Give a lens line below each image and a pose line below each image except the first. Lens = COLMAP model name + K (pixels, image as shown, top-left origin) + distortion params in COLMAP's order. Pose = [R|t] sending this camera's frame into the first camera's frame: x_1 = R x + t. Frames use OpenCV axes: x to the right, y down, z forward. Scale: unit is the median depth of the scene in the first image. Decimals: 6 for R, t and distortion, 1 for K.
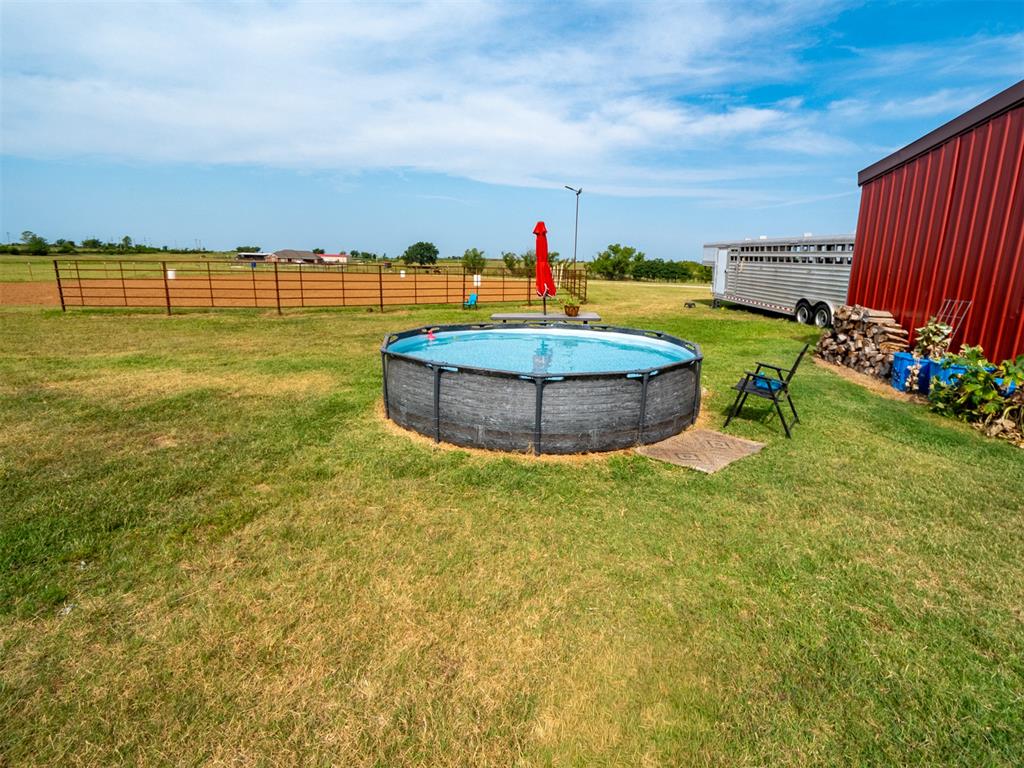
lens RADIAL K [[510.1, 0, 524.8], [0, 510.1, 375.8], [0, 0, 1]] dist [-0.010209, -0.000706]
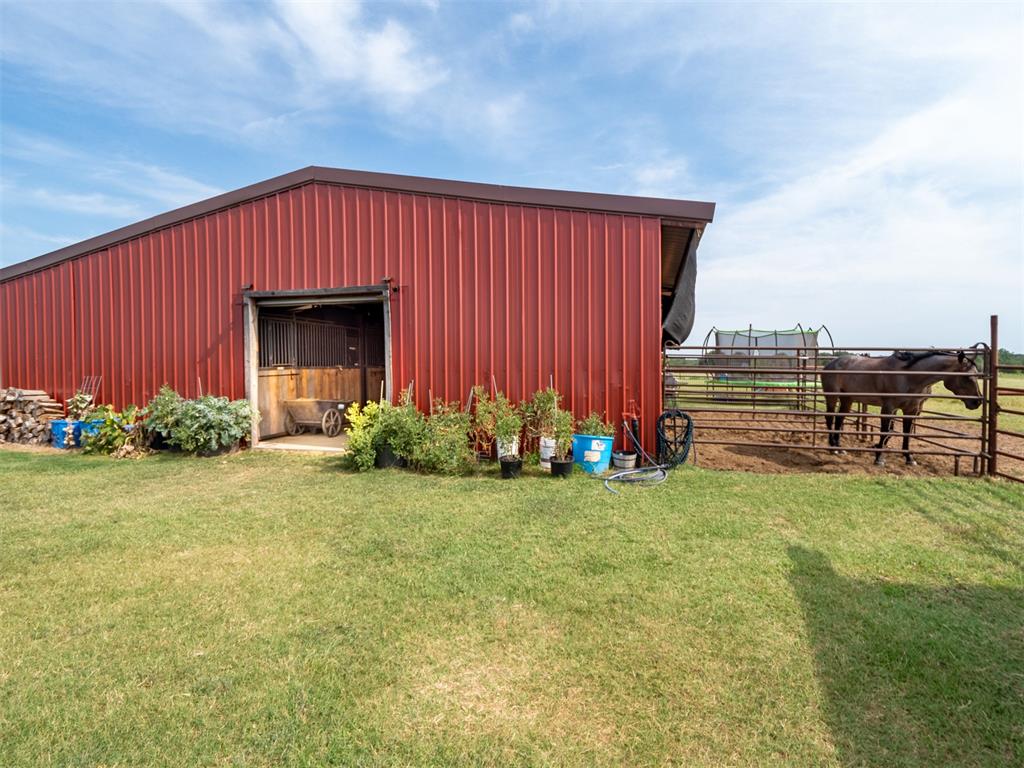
lens RADIAL K [[510.1, 0, 524.8], [0, 510.1, 375.8], [0, 0, 1]] dist [-0.010209, -0.000706]
pose [[0.227733, -0.044457, 0.972708, -0.211237], [0.218713, 0.975767, -0.006609, 0.112101], [-0.948843, 0.214249, 0.231937, -0.422775]]
